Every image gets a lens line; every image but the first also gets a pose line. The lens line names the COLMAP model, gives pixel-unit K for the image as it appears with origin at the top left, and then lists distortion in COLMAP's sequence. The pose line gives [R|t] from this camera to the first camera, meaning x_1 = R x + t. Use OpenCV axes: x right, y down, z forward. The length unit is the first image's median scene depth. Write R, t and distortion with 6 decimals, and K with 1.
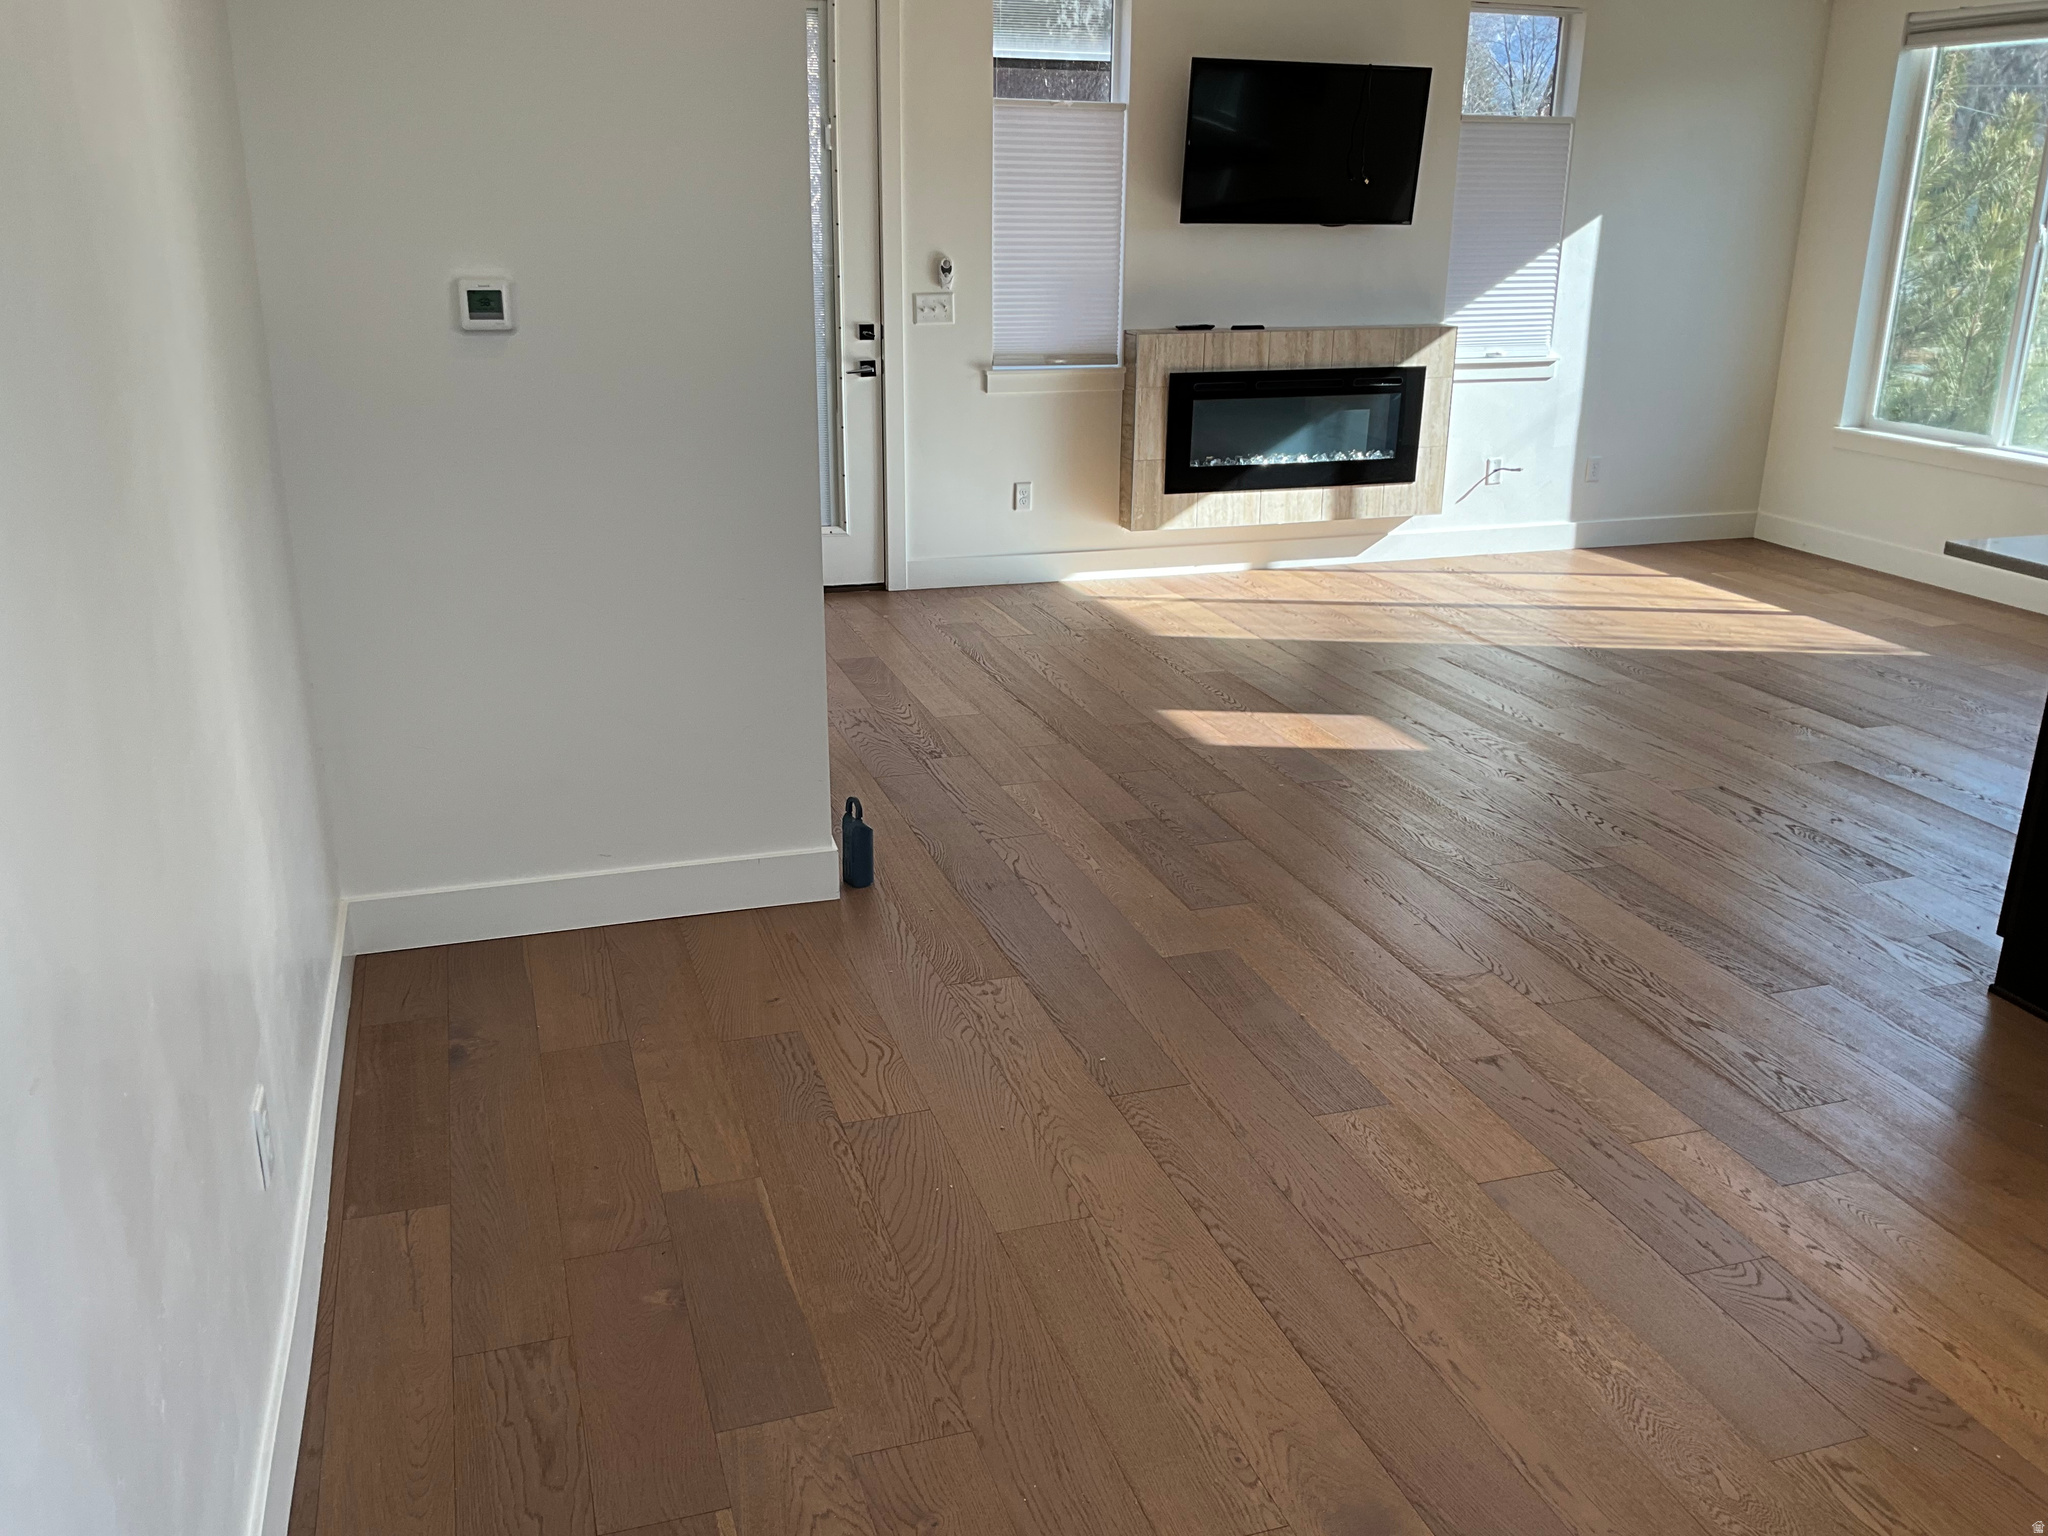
lens RADIAL K [[1712.1, 0, 1012.2], [0, 1712.1, 779.7], [0, 0, 1]] dist [0.002522, -0.015708]
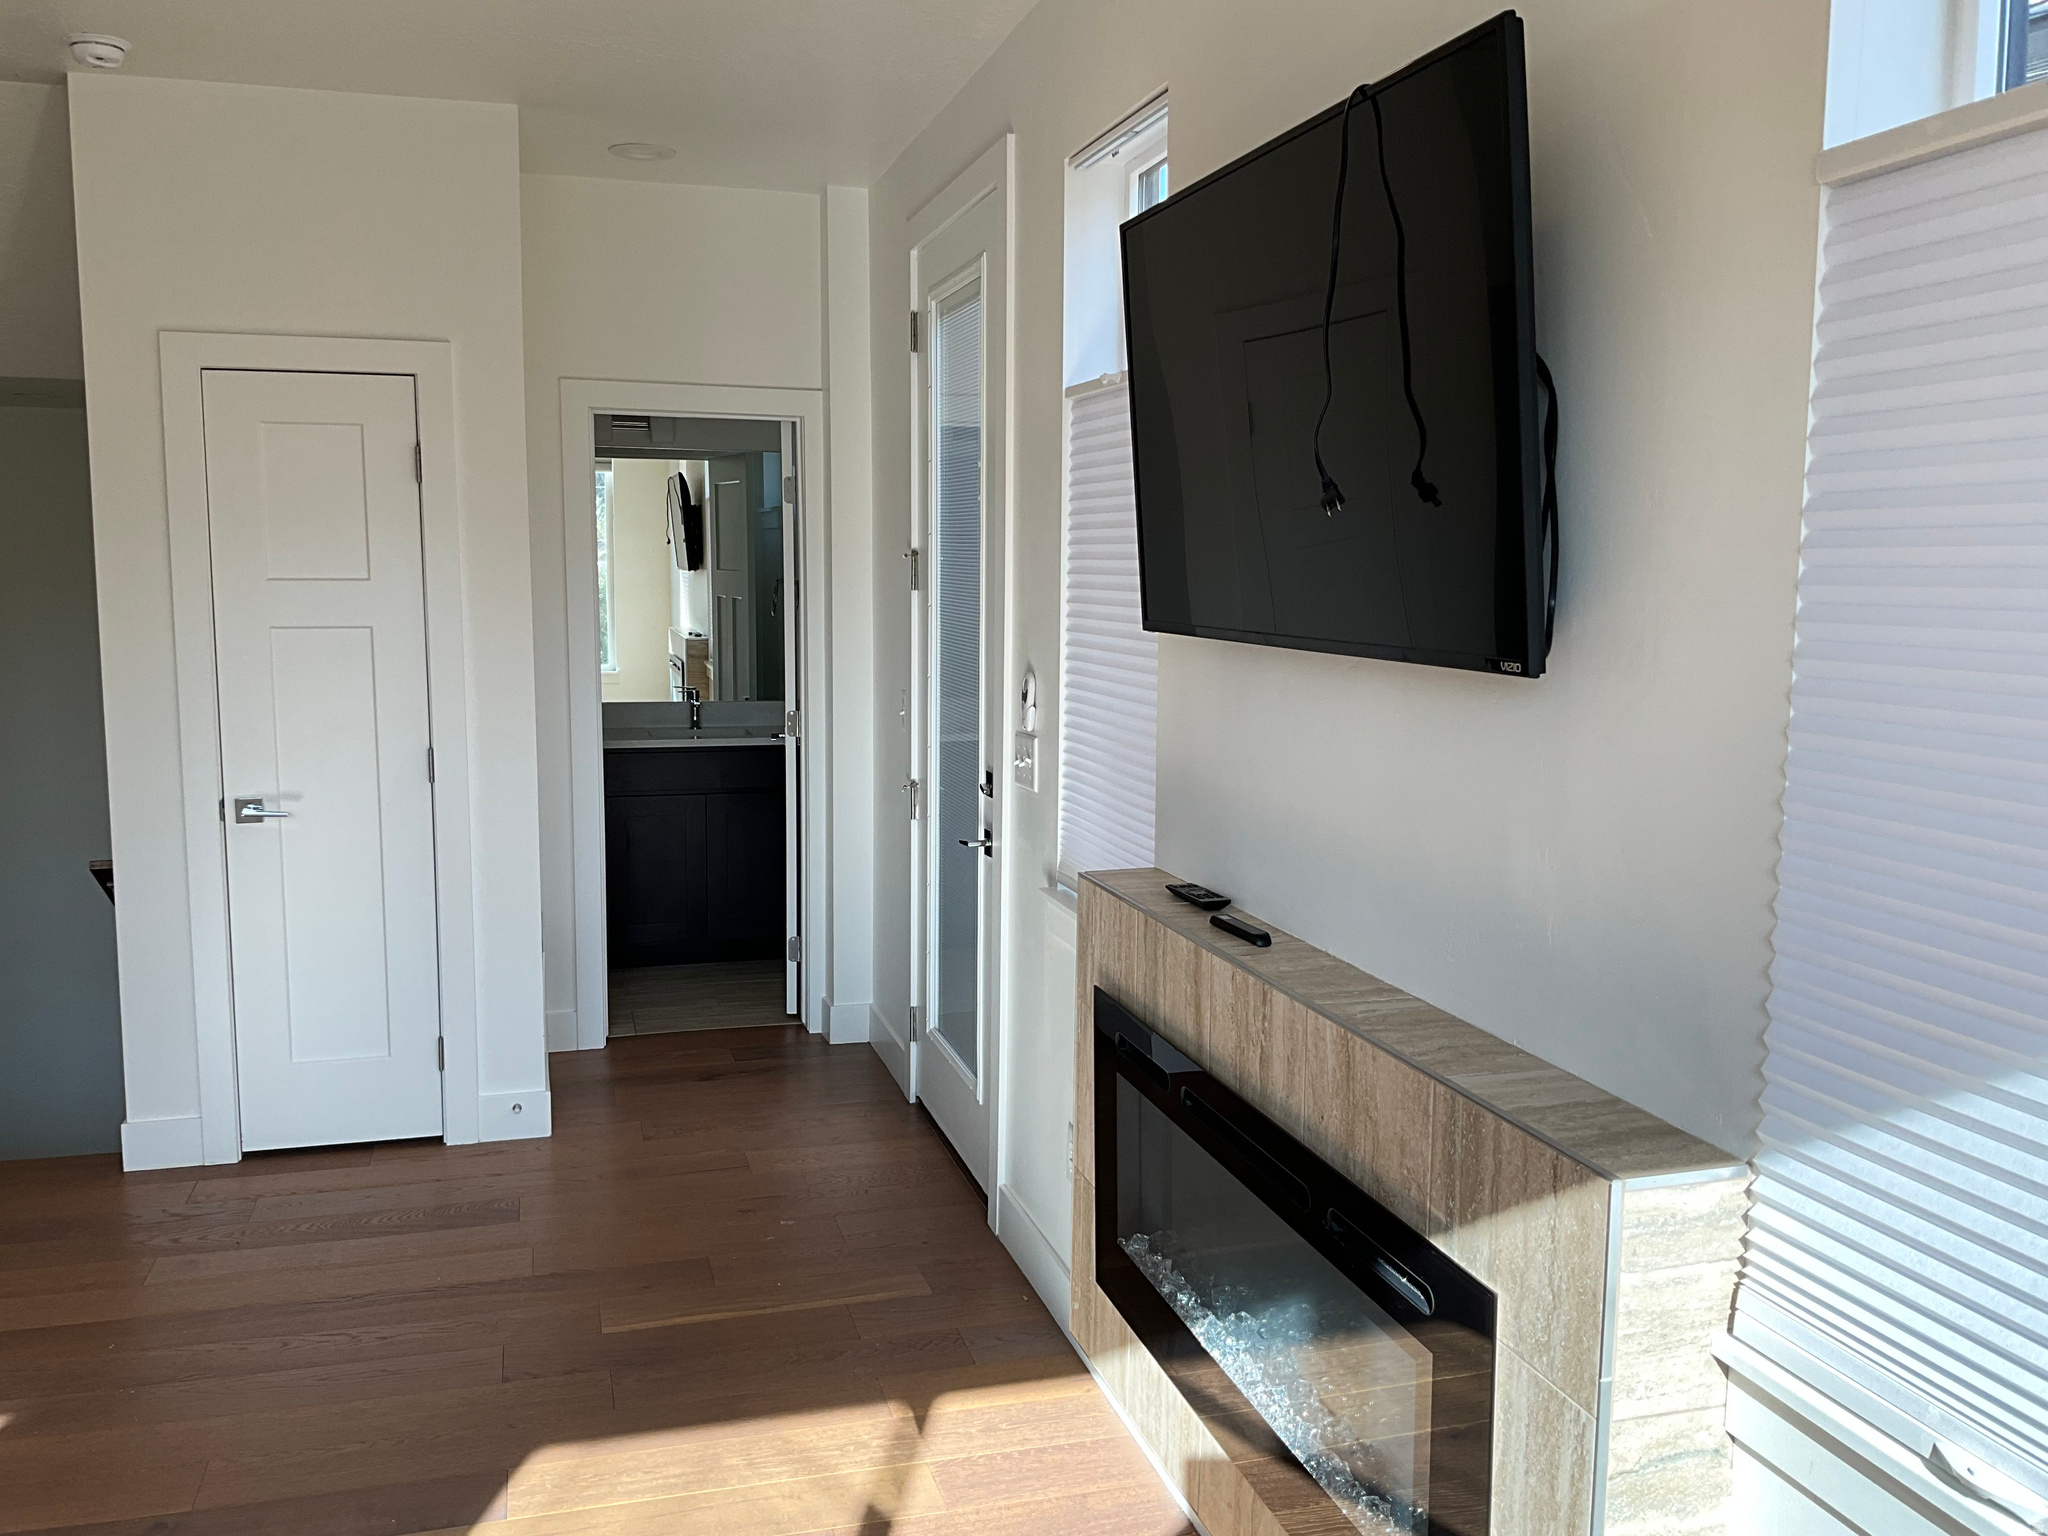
lens RADIAL K [[1712.1, 0, 1012.2], [0, 1712.1, 779.7], [0, 0, 1]] dist [0.002522, -0.015708]
pose [[-0.030553, 0.122936, -0.991944, 0.449968], [-0.327818, 0.936283, 0.126135, -0.307835], [0.944247, 0.329031, 0.011694, 0.908041]]
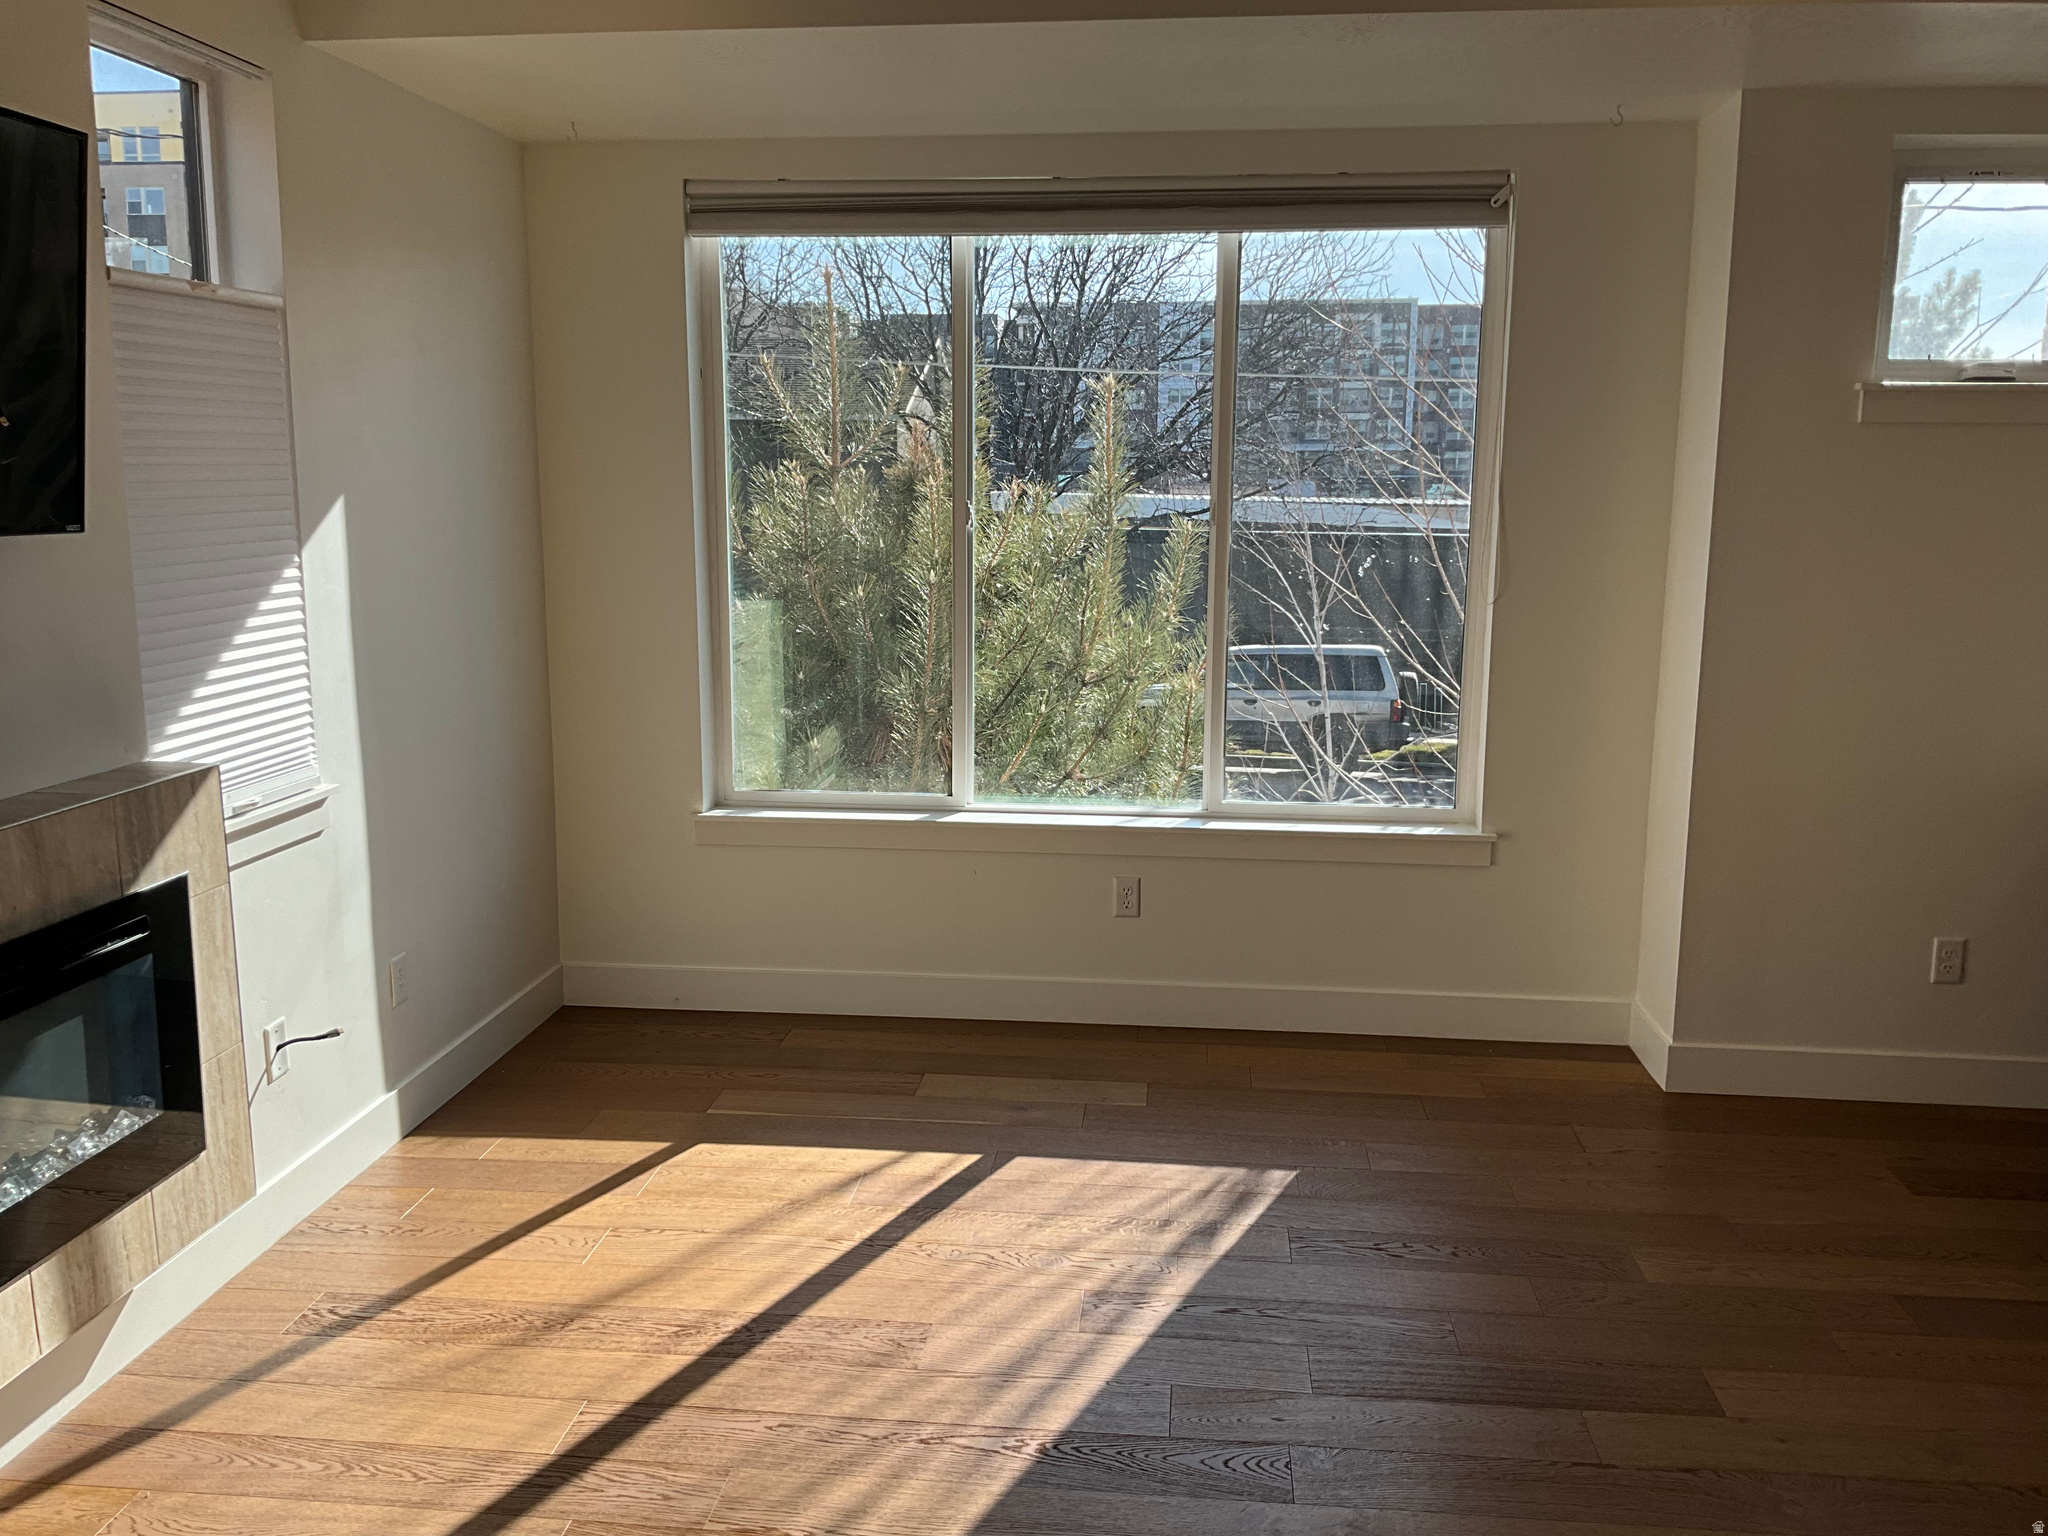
lens RADIAL K [[1712.1, 0, 1012.2], [0, 1712.1, 779.7], [0, 0, 1]] dist [0.002522, -0.015708]
pose [[0.415301, -0.167346, 0.894159, -0.028919], [0.293355, 0.955059, 0.042492, -0.220624], [-0.861085, 0.244659, 0.445729, 0.646792]]
